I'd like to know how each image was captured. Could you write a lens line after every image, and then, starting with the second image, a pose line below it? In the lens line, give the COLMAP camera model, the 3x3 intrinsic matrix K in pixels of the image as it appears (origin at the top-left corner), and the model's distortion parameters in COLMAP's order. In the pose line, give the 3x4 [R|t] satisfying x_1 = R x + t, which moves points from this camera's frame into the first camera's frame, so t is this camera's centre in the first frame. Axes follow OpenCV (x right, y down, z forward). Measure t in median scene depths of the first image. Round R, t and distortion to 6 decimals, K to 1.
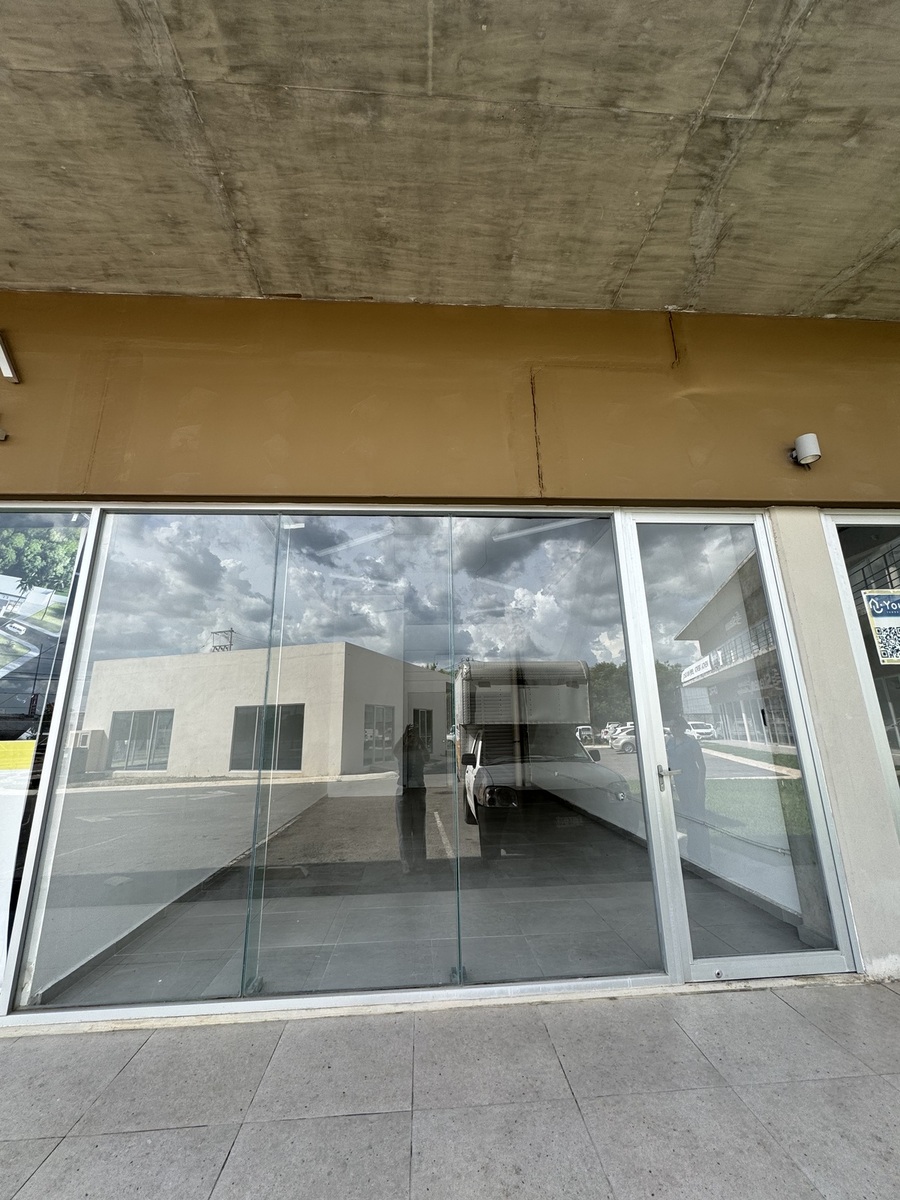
lens RADIAL K [[478.9, 0, 451.1], [0, 478.9, 598.5], [0, 0, 1]] dist [0.002357, -0.000555]
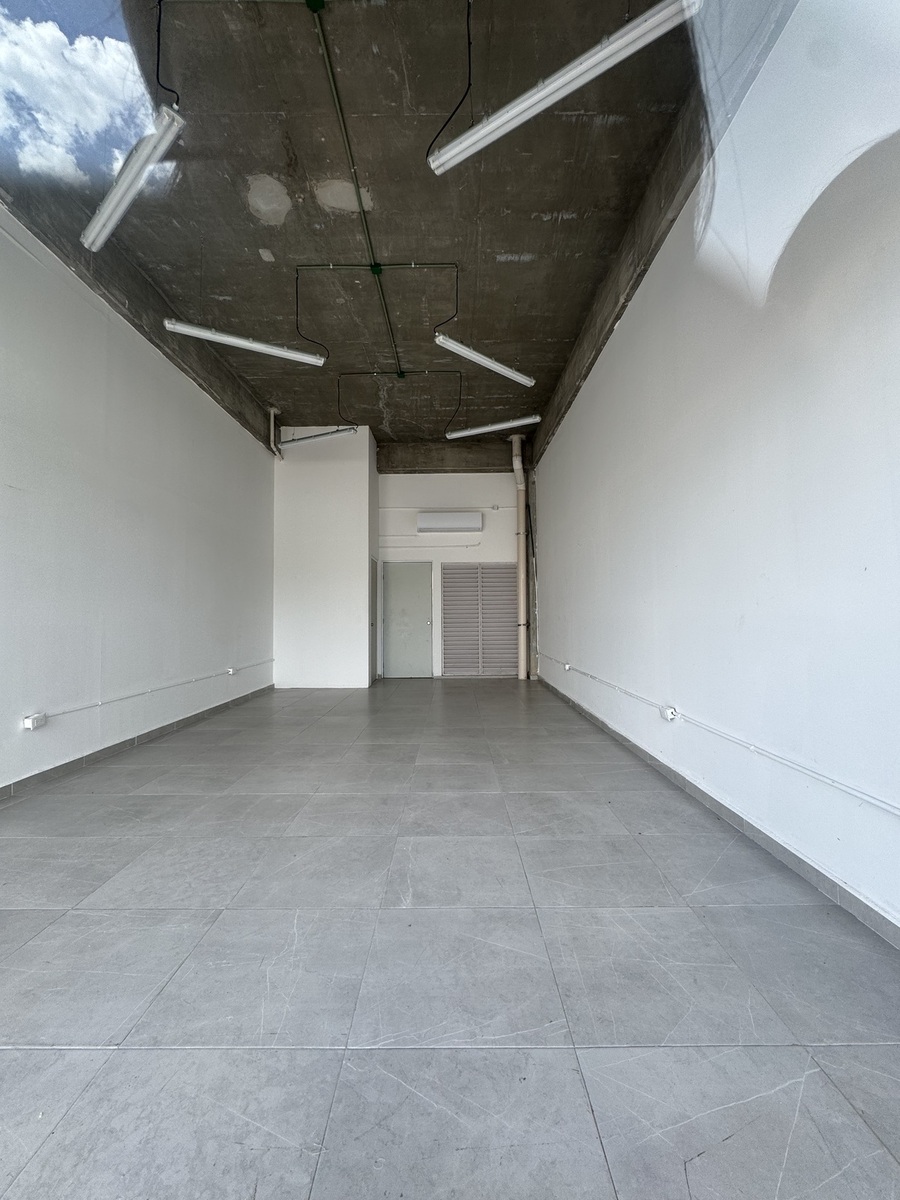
lens RADIAL K [[478.9, 0, 450.1], [0, 478.9, 598.6], [0, 0, 1]] dist [0.002357, -0.000555]
pose [[0.997729, 0.010587, -0.066526, 0.192912], [0.004526, 0.974808, 0.223000, 0.225451], [0.067210, -0.222795, 0.972546, 0.682356]]
